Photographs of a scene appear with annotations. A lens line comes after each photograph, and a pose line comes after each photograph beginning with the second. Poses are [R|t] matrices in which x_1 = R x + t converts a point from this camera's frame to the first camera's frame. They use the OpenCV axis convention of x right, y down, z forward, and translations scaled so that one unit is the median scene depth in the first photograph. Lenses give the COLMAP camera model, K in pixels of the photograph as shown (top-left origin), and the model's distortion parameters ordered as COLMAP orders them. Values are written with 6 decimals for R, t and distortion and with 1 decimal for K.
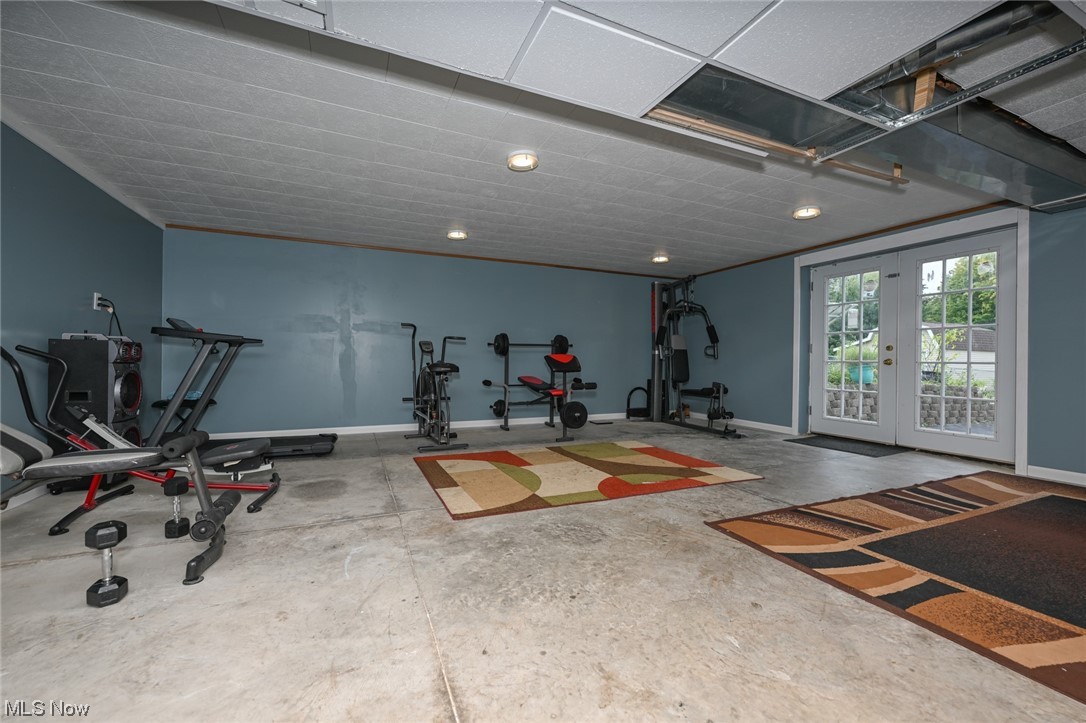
lens RADIAL K [[443.9, 0, 543.0], [0, 443.9, 361.5], [0, 0, 1]] dist [0.001262, 0.000250]
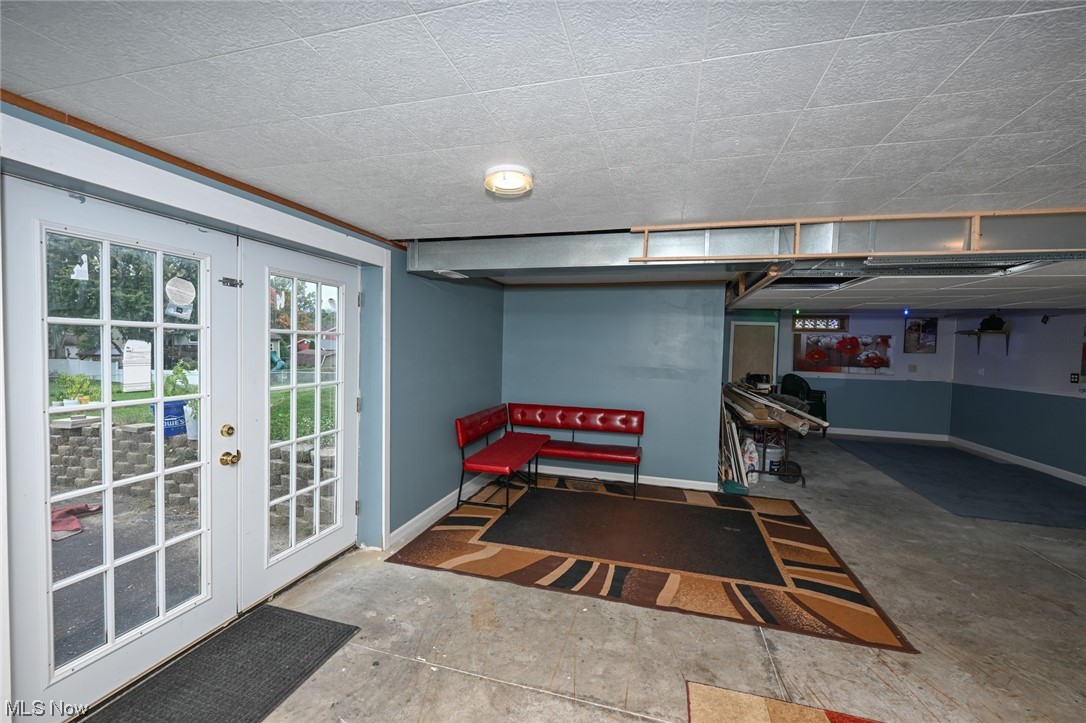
lens RADIAL K [[443.9, 0, 543.0], [0, 443.9, 361.5], [0, 0, 1]] dist [0.001262, 0.000250]
pose [[-0.763971, -0.047984, 0.643464, 0.411937], [-0.028308, 0.998763, 0.040869, -0.270599], [-0.644629, 0.013008, -0.764385, 2.298243]]
